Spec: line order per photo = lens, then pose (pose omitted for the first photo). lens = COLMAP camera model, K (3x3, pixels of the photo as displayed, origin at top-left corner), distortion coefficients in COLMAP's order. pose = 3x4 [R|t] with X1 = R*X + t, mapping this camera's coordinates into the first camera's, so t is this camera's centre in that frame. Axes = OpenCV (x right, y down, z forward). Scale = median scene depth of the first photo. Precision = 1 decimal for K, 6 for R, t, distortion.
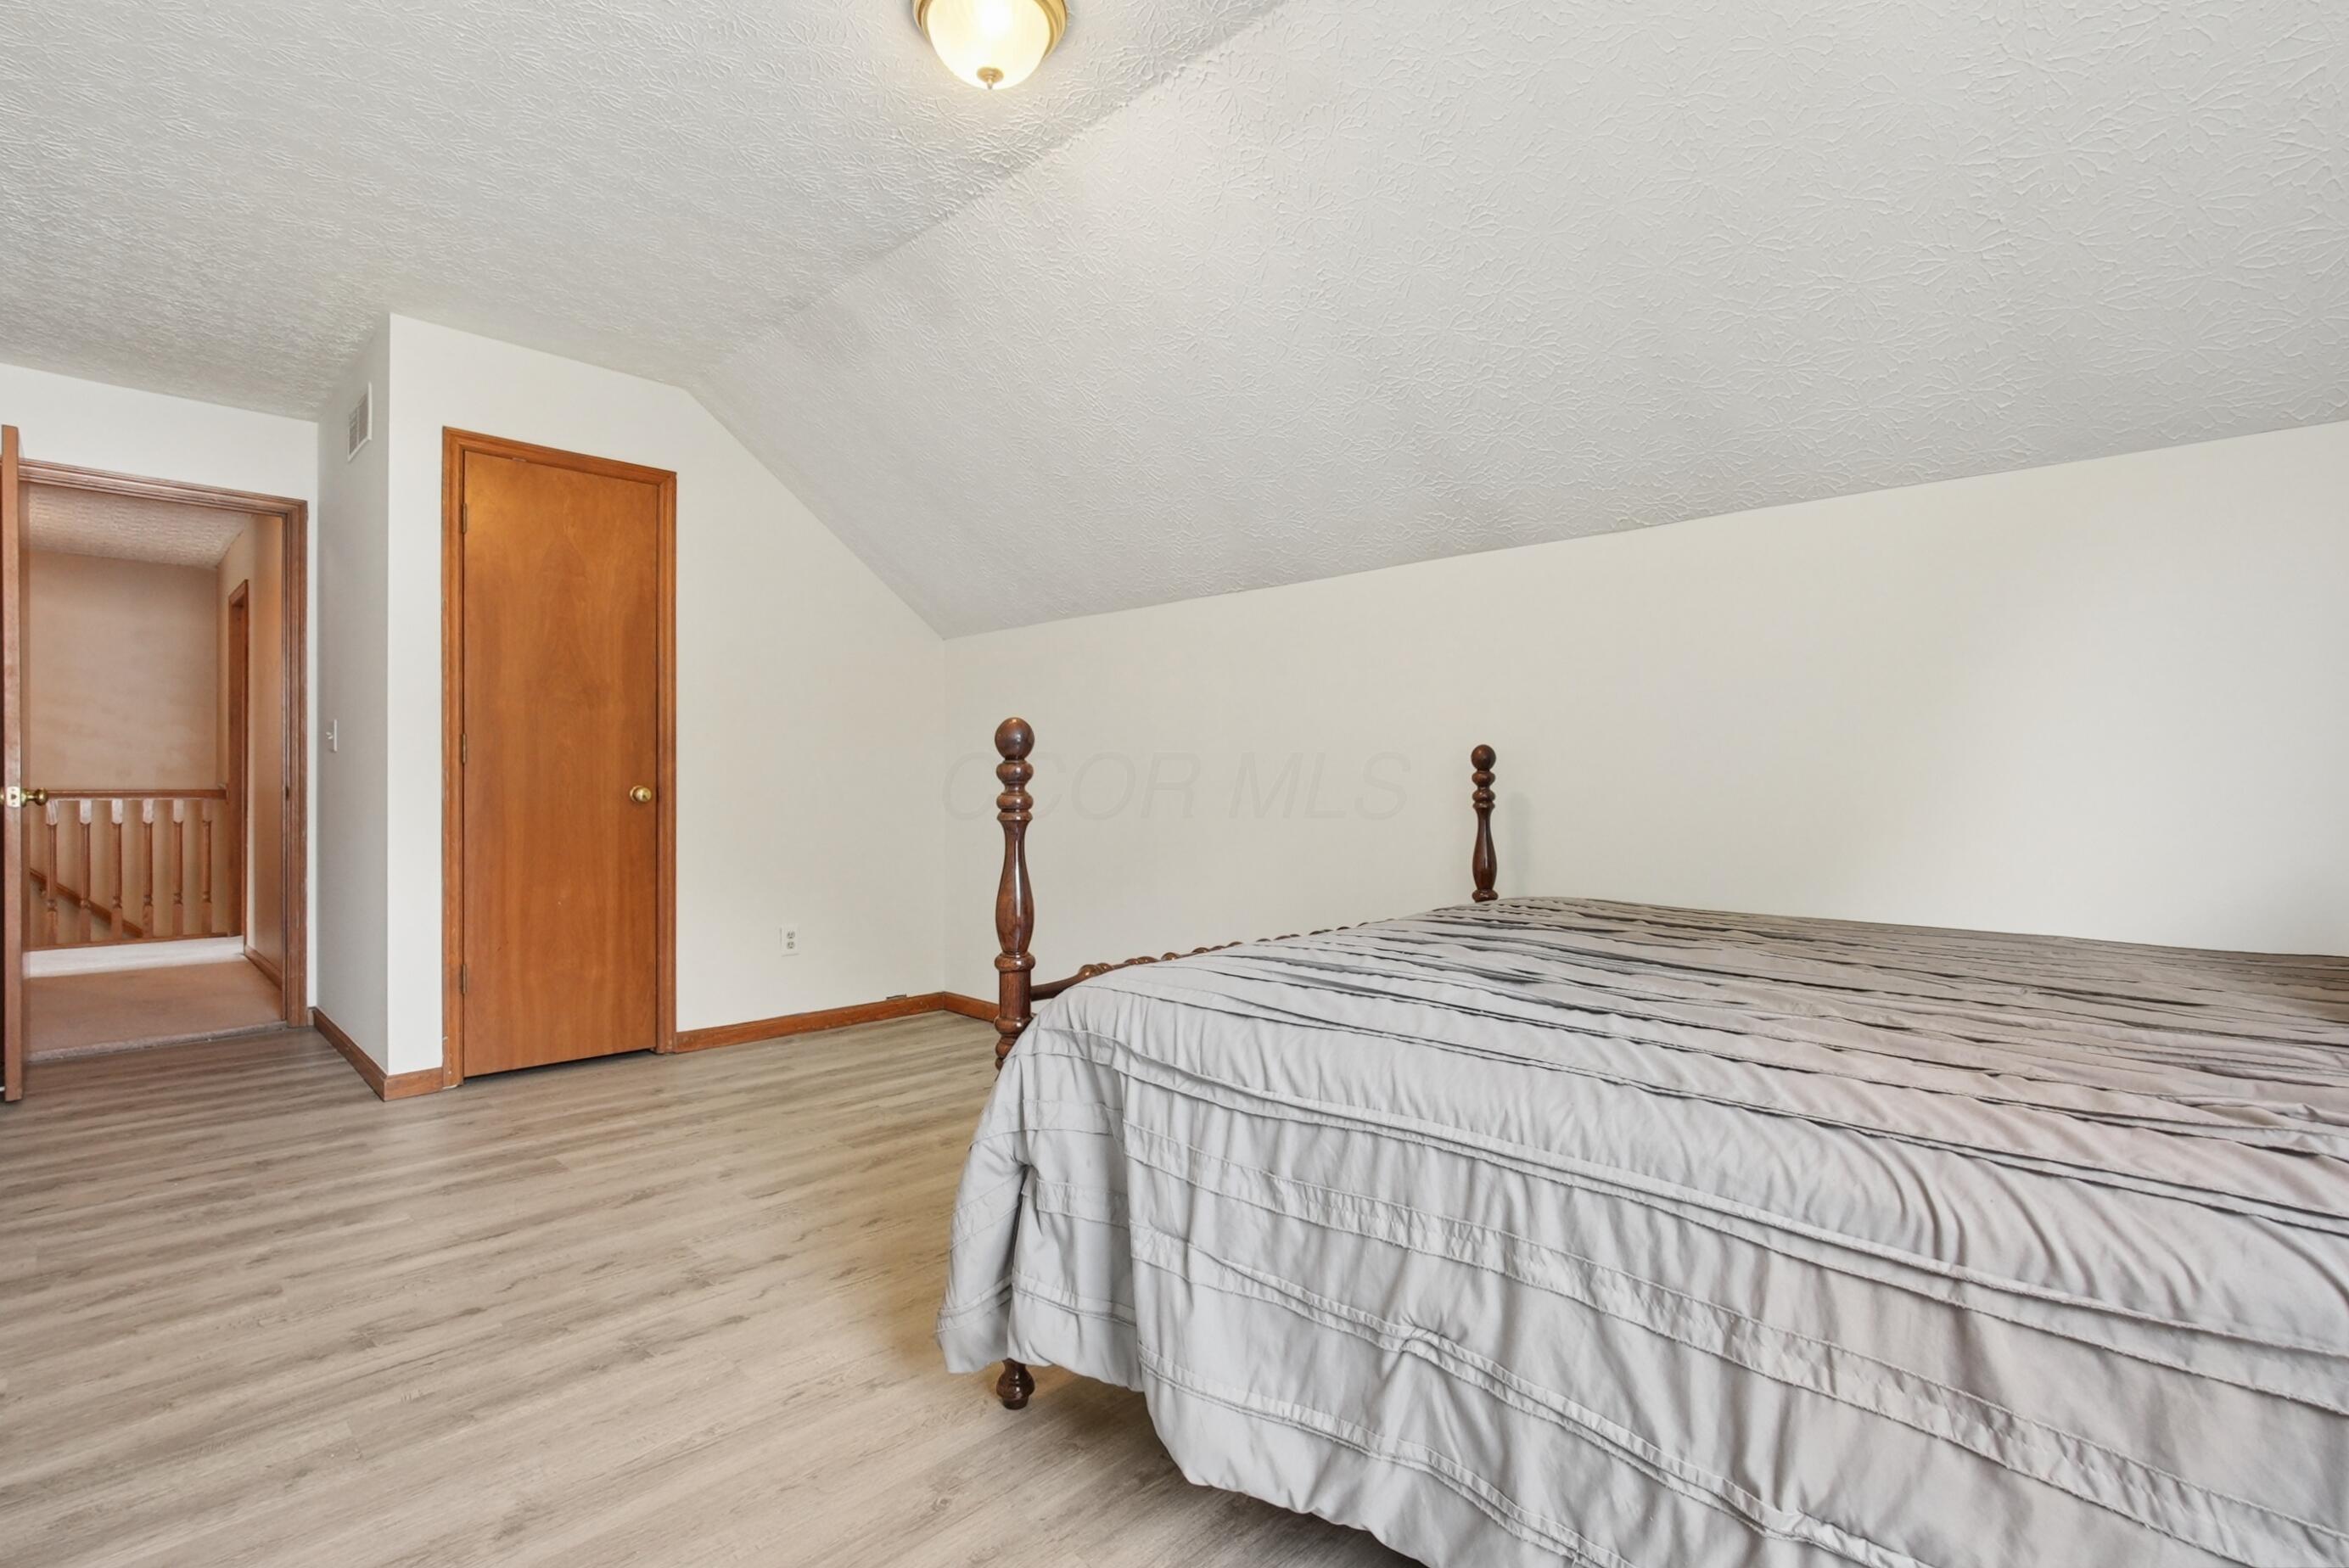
lens RADIAL K [[1101.0, 0, 1173.2], [0, 1101.0, 798.4], [0, 0, 1]] dist [0.005015, 0.002407]
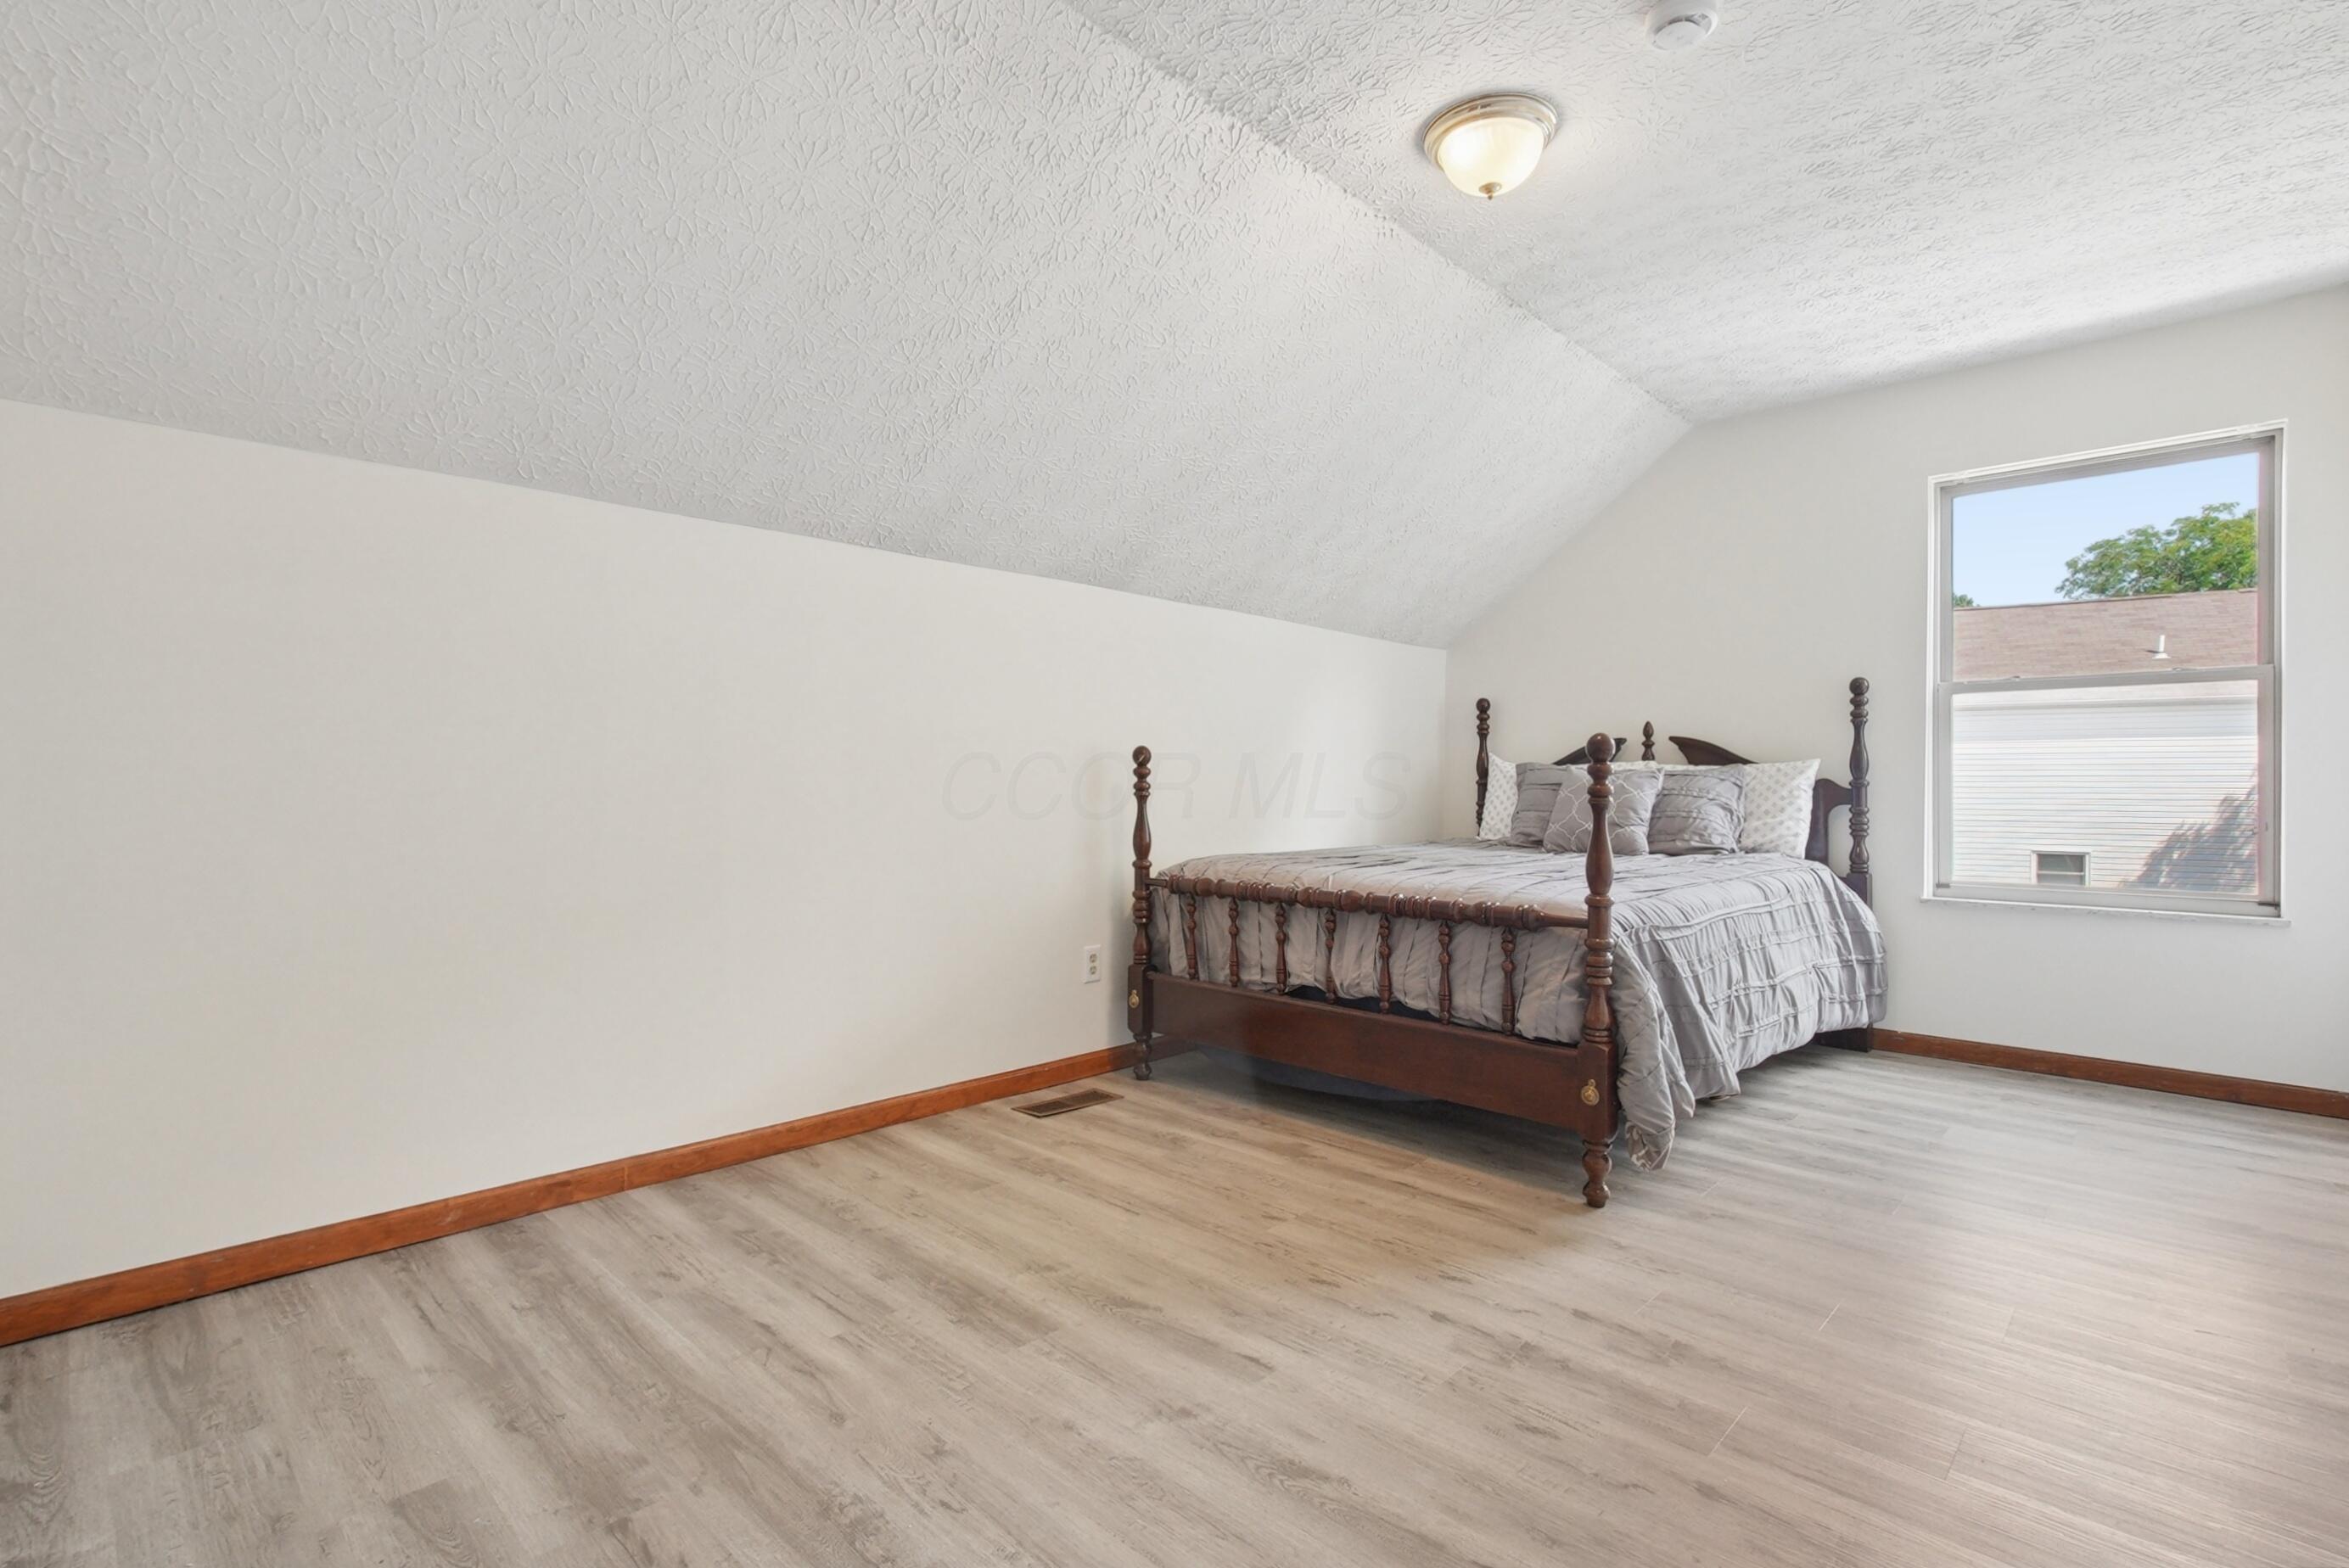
lens RADIAL K [[1101.0, 0, 1165.5], [0, 1101.0, 772.9], [0, 0, 1]] dist [0.005015, 0.002407]
pose [[-0.036071, 0.016975, 0.999205, -1.003815], [-0.003299, 0.999848, -0.017105, 0.004801], [-0.999344, -0.003914, -0.036009, 1.027012]]
